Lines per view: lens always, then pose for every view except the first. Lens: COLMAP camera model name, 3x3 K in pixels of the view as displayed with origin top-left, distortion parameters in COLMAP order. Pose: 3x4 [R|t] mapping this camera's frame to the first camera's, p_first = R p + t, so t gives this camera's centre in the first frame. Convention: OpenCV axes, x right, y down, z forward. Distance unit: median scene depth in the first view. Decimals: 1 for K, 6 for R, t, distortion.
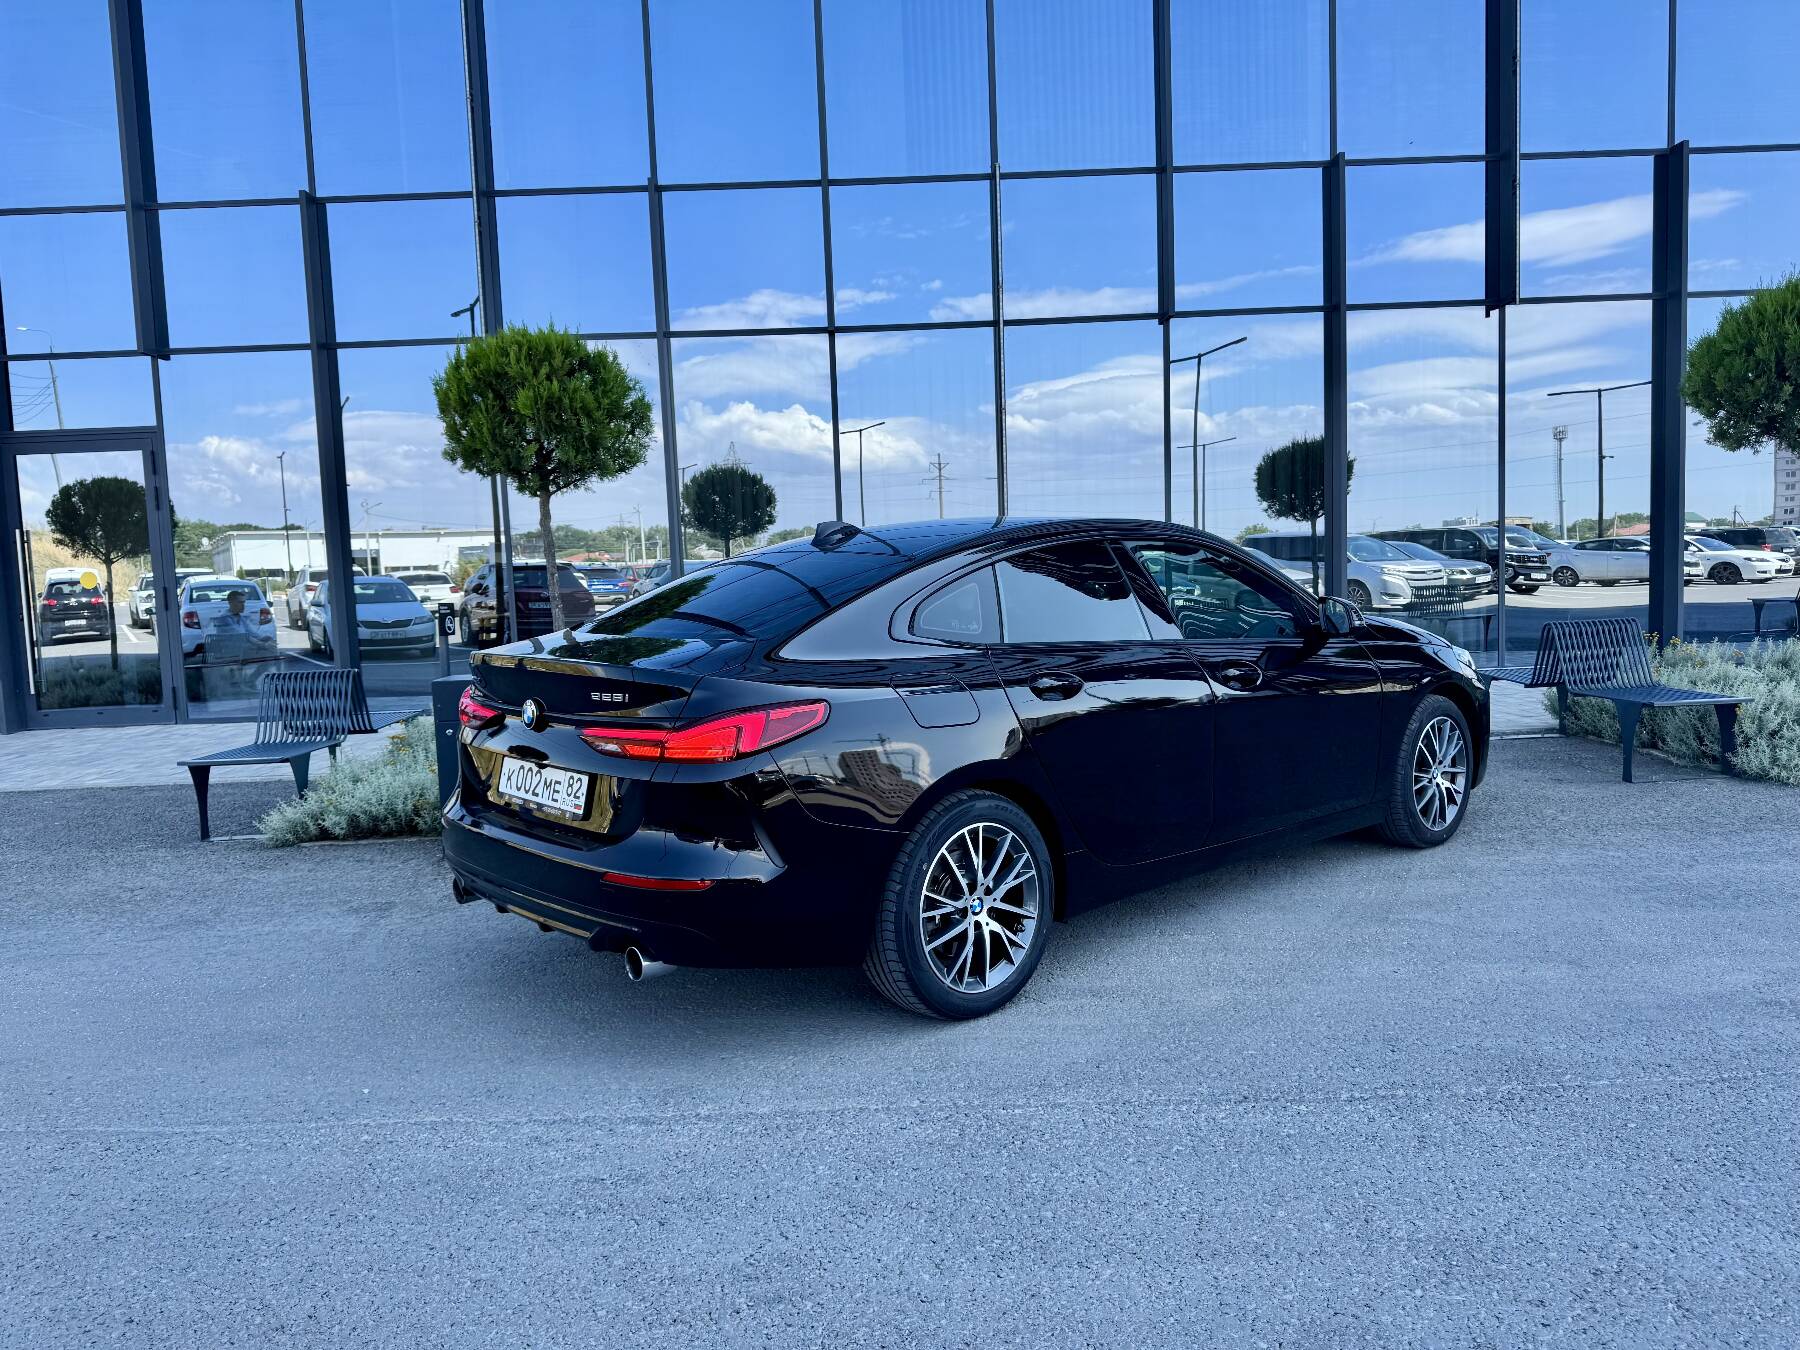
lens RADIAL K [[1253.0, 0, 881.2], [0, 1253.0, 690.0], [0, 0, 1]] dist [0.038495, -0.045642]
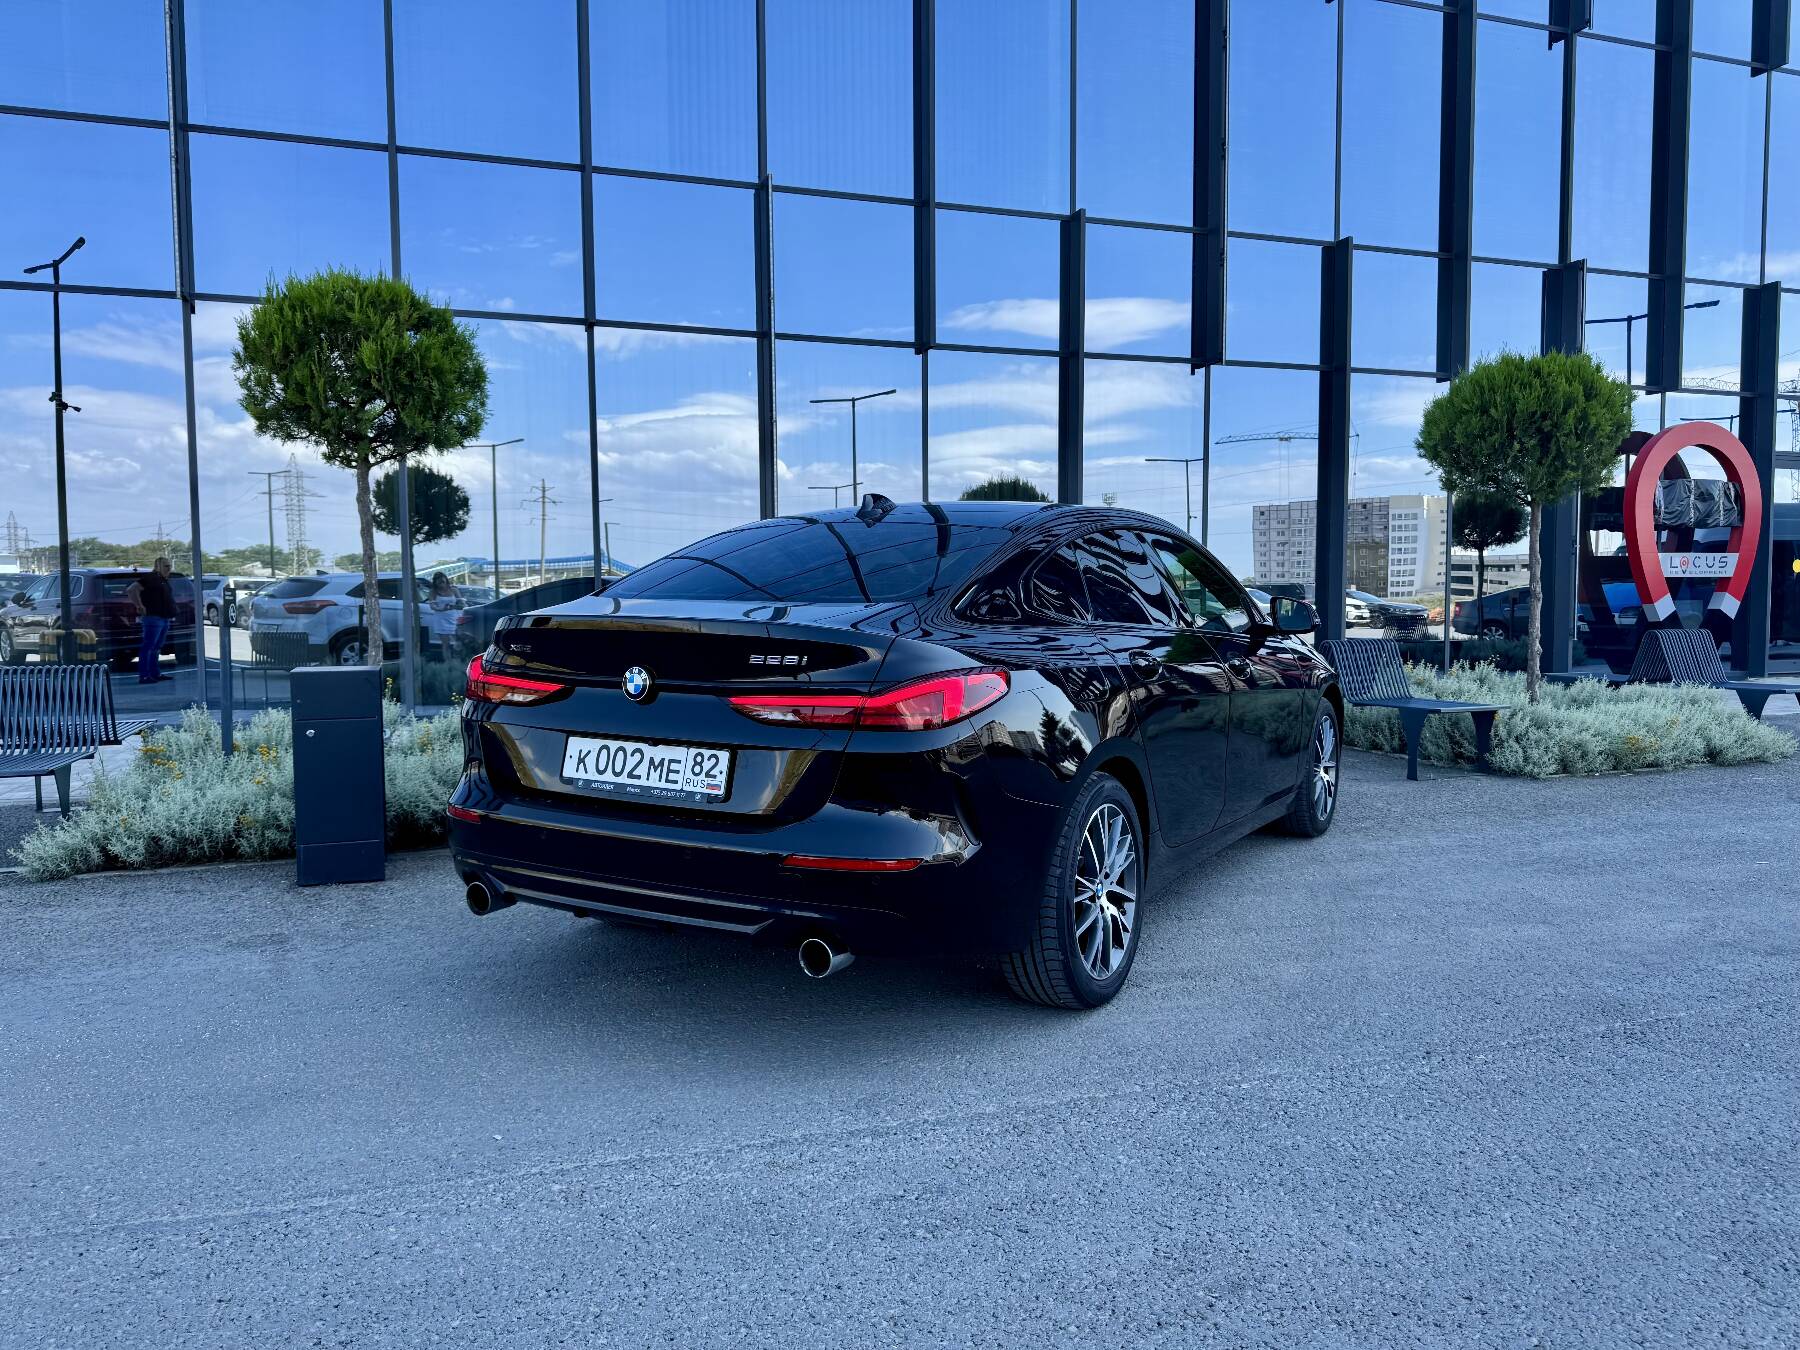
lens RADIAL K [[1273.4, 0, 900.0], [0, 1273.4, 675.0], [0, 0, 1]] dist [0.001393, 0.002854]
pose [[0.948485, 0.013498, 0.316533, -0.225253], [-0.000345, 0.999135, -0.041571, 0.028768], [-0.316821, 0.039320, 0.947670, 0.067650]]
